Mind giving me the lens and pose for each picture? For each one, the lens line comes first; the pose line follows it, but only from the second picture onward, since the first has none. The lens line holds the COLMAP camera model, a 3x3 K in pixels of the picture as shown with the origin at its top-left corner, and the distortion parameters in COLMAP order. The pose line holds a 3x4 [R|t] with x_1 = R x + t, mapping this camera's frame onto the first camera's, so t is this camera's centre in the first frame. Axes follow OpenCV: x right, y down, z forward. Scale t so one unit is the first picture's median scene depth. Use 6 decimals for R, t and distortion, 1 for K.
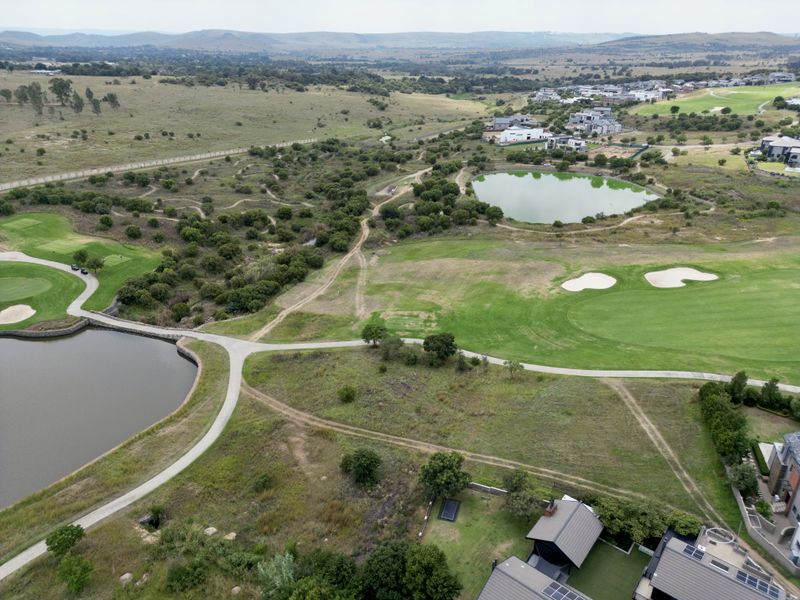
lens RADIAL K [[561.3, 0, 400.0], [0, 561.3, 300.0], [0, 0, 1]] dist [0.063430, -0.057416]
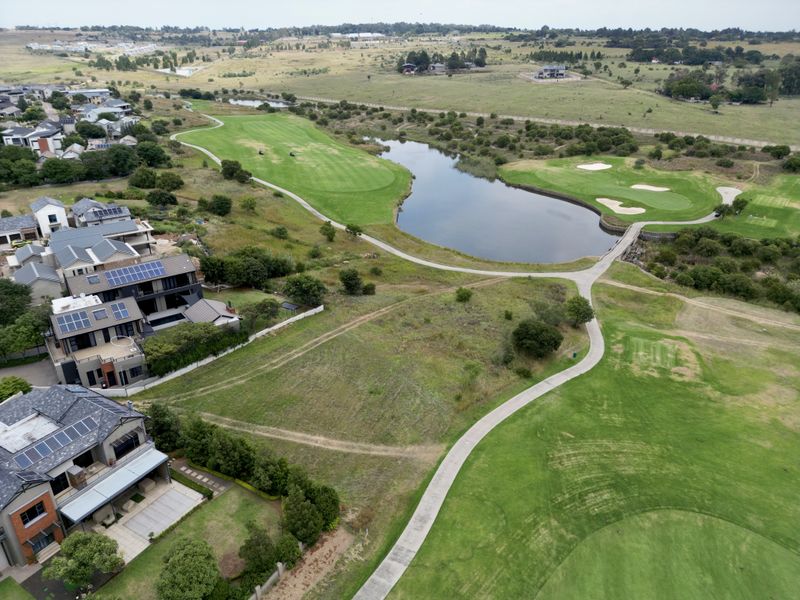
lens RADIAL K [[561.3, 0, 400.0], [0, 561.3, 300.0], [0, 0, 1]] dist [0.063430, -0.057416]
pose [[-0.235196, 0.404967, -0.883564, 0.520185], [-0.409163, 0.783335, 0.467944, -0.162922], [0.881628, 0.471580, -0.018539, 0.539403]]
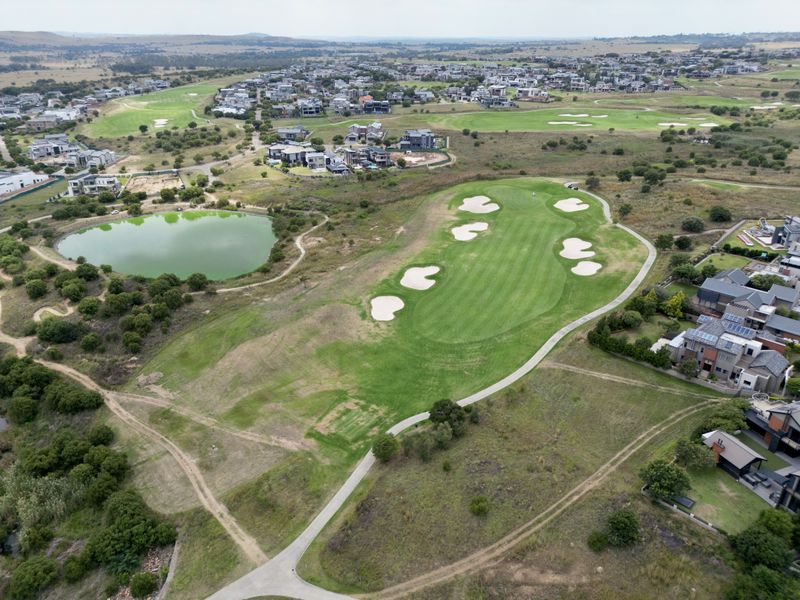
lens RADIAL K [[561.3, 0, 400.0], [0, 561.3, 300.0], [0, 0, 1]] dist [0.063430, -0.057416]
pose [[0.486124, -0.367184, 0.793007, -0.458069], [0.363214, 0.910246, 0.198814, -0.222273], [-0.794833, 0.191383, 0.575859, 0.293551]]
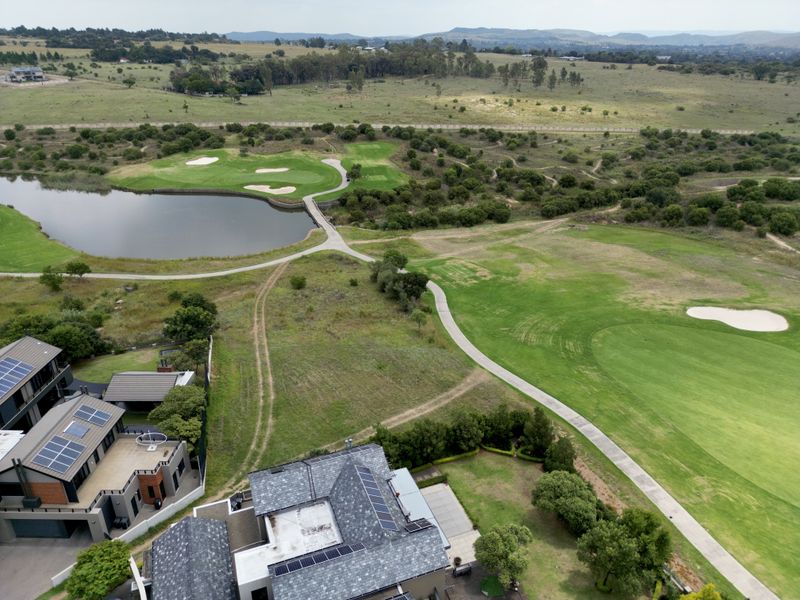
lens RADIAL K [[561.3, 0, 400.0], [0, 561.3, 300.0], [0, 0, 1]] dist [0.063430, -0.057416]
pose [[0.615245, 0.326721, -0.717445, 0.488296], [-0.328564, 0.933537, 0.143369, -0.014093], [0.716603, 0.147519, 0.681703, 0.233536]]
